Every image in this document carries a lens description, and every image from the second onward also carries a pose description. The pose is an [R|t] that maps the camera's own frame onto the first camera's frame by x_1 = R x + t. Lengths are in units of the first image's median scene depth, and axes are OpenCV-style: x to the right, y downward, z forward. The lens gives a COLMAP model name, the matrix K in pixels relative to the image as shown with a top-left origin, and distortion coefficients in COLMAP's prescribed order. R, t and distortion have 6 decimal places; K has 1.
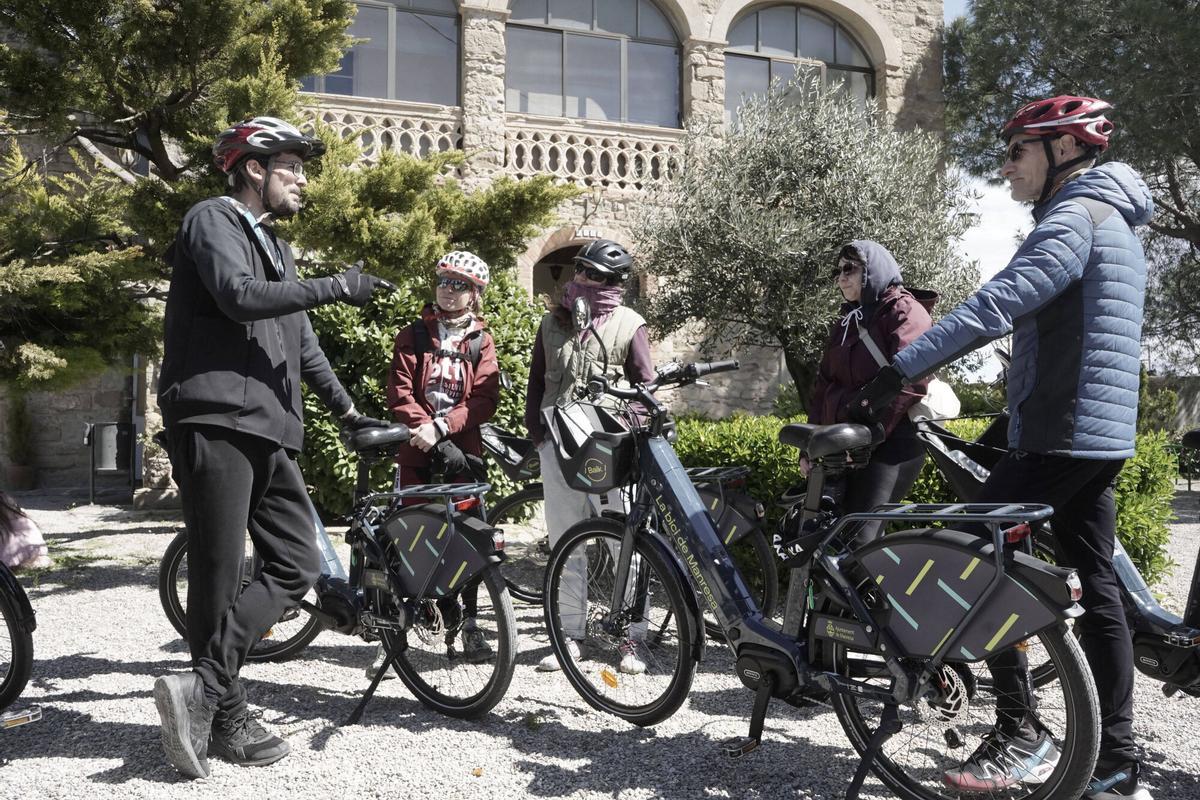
lens RADIAL K [[959.3, 0, 599.2], [0, 959.3, 393.3], [0, 0, 1]] dist [-0.008745, -0.002347]
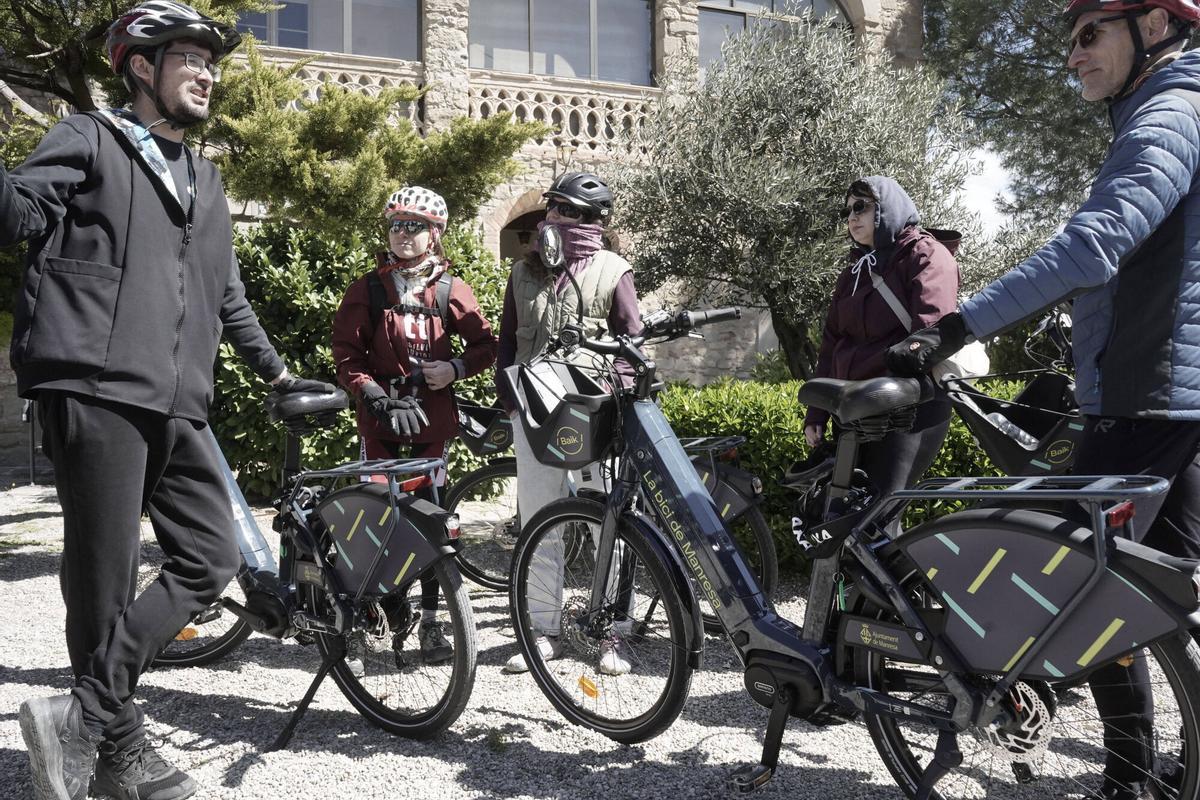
lens RADIAL K [[958.0, 0, 598.6], [0, 958.0, 393.0], [0, 0, 1]] dist [-0.012005, 0.009317]
pose [[0.999516, -0.008493, 0.029925, -0.001100], [0.007694, 0.999614, 0.026712, 0.005436], [-0.030140, -0.026469, 0.999195, 0.054811]]
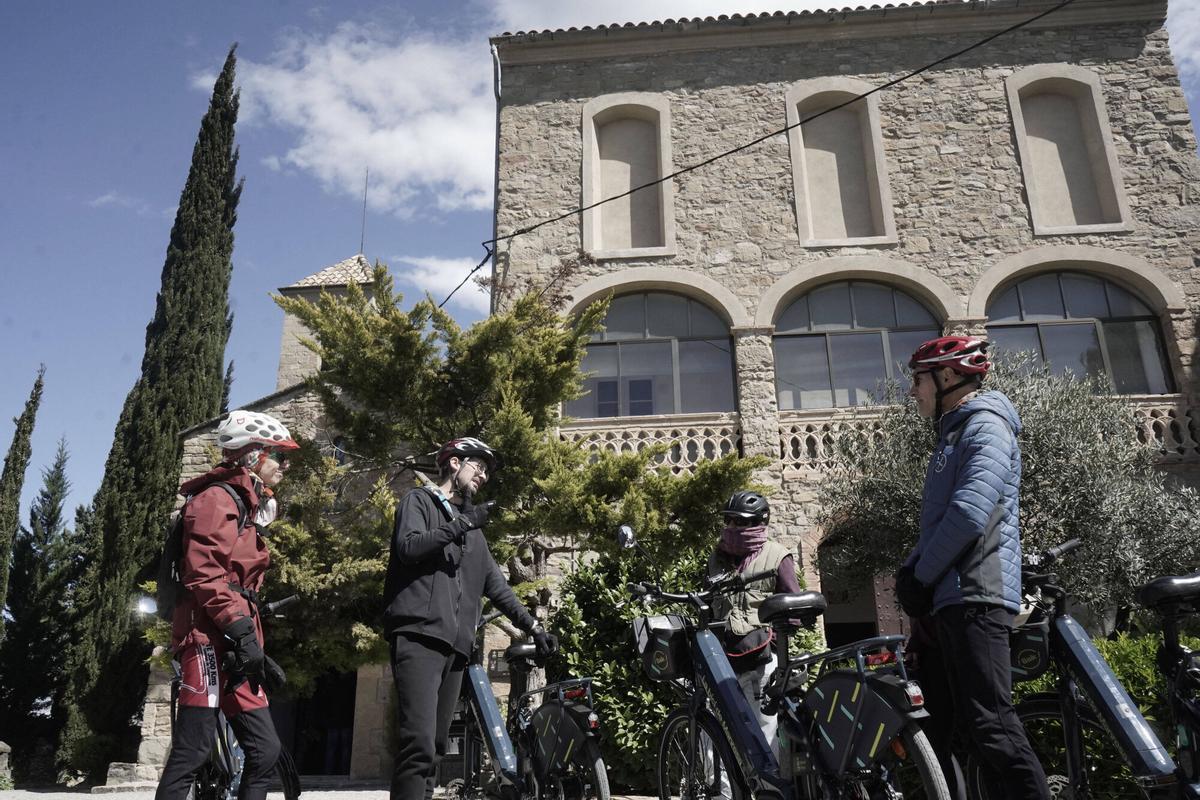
lens RADIAL K [[958.0, 0, 598.6], [0, 958.0, 393.0], [0, 0, 1]] dist [-0.012005, 0.009317]
pose [[0.926626, -0.145909, -0.346517, 0.128940], [0.030261, 0.947581, -0.318079, 0.045415], [0.374764, 0.284254, 0.882469, -0.083654]]
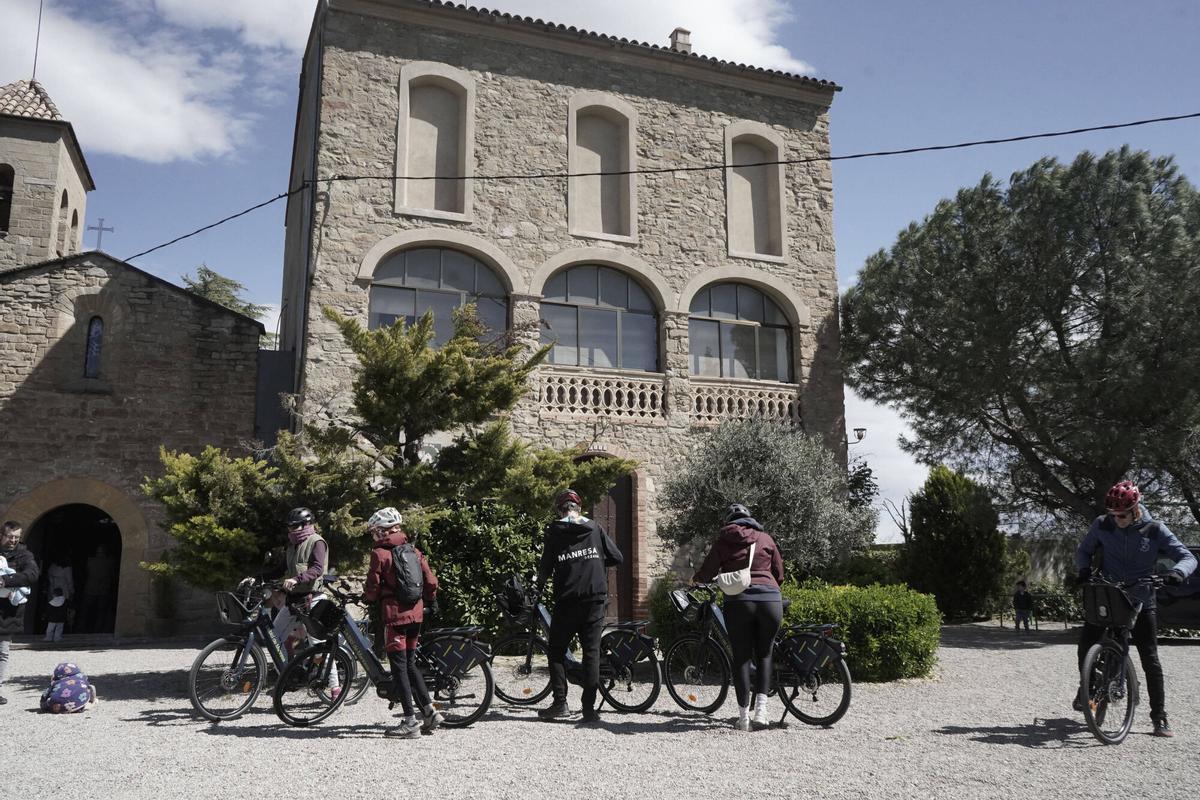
lens RADIAL K [[958.3, 0, 599.0], [0, 958.3, 395.9], [0, 0, 1]] dist [-0.014751, 0.014900]
pose [[0.997684, 0.005172, 0.067821, -0.142059], [0.005015, 0.988798, -0.149179, -0.041473], [-0.067833, 0.149173, 0.986482, -0.555754]]
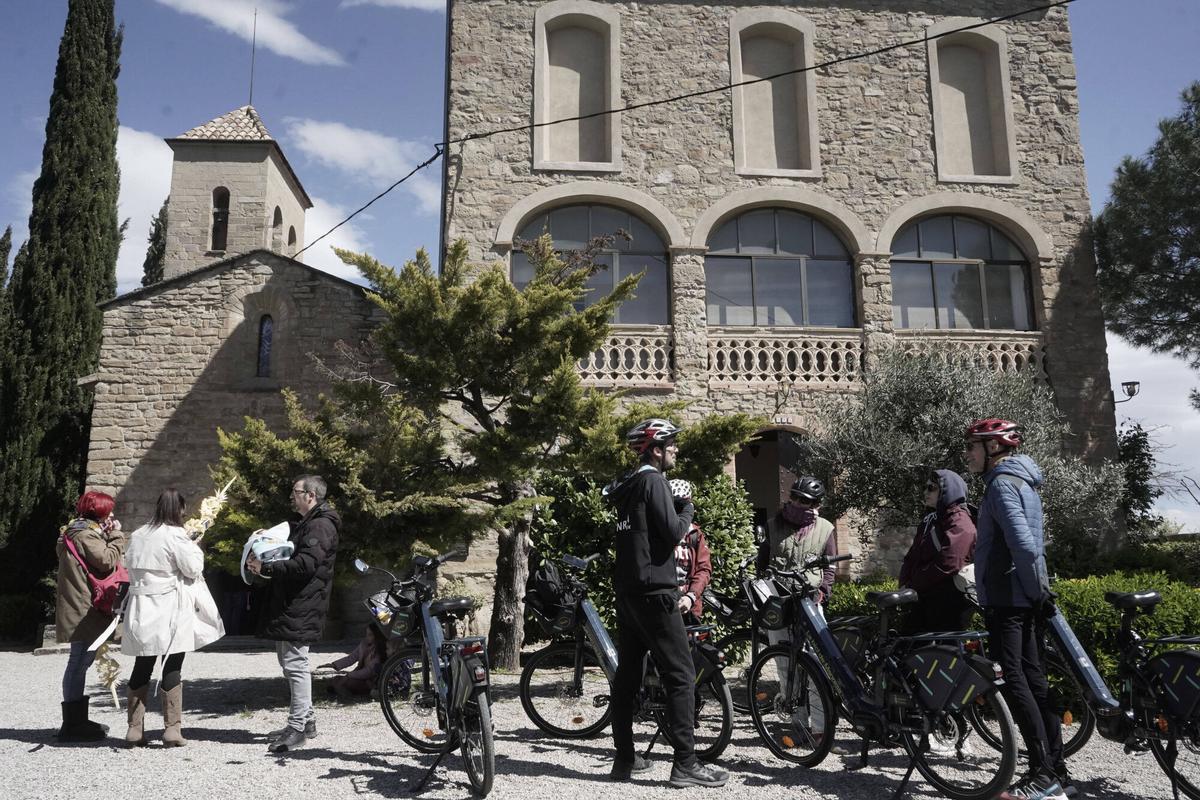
lens RADIAL K [[957.8, 0, 600.0], [0, 957.8, 395.8], [0, 0, 1]] dist [-0.016873, 0.019794]
pose [[0.977114, -0.051562, -0.206370, 0.022794], [0.018690, 0.987235, -0.158173, -0.016443], [0.211891, 0.150696, 0.965605, -0.276086]]
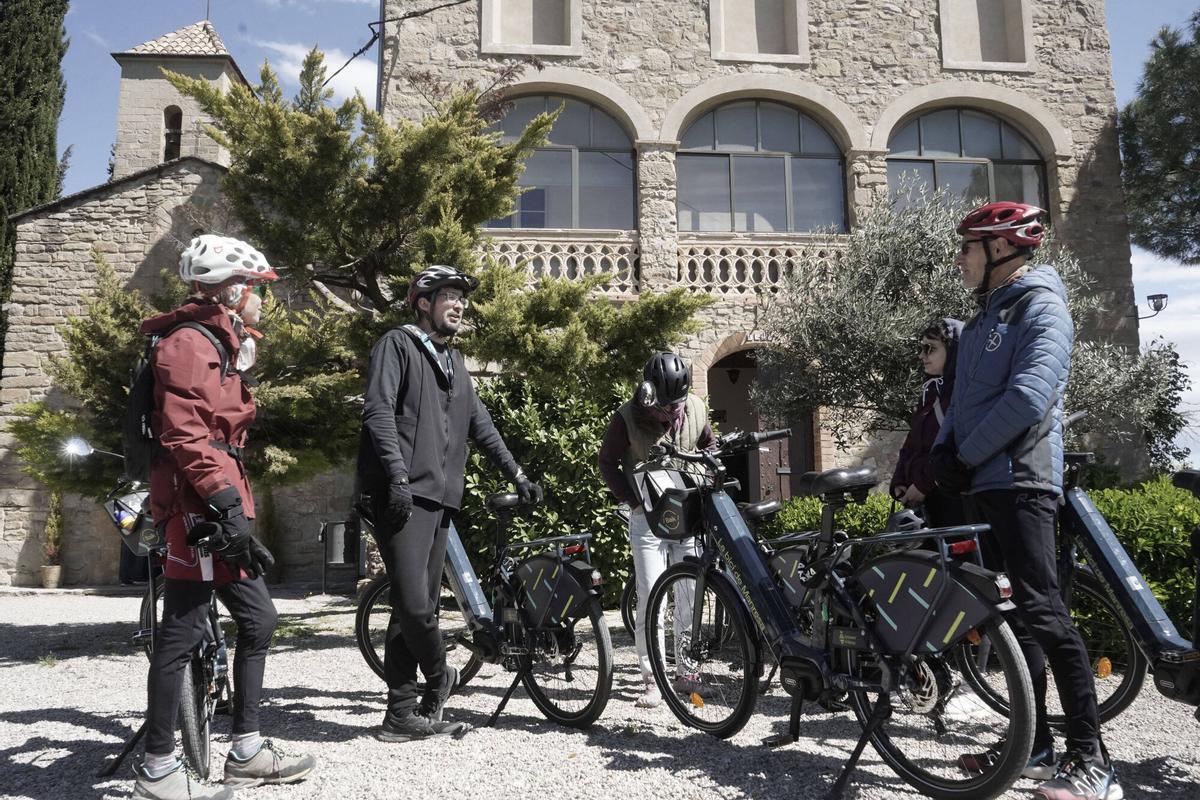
lens RADIAL K [[958.1, 0, 598.4], [0, 958.1, 393.9], [0, 0, 1]] dist [-0.013978, 0.009650]
pose [[0.975485, -0.042261, -0.215971, 0.055428], [0.017570, 0.993211, -0.114993, 0.018258], [0.219365, 0.108379, 0.969605, -0.075048]]
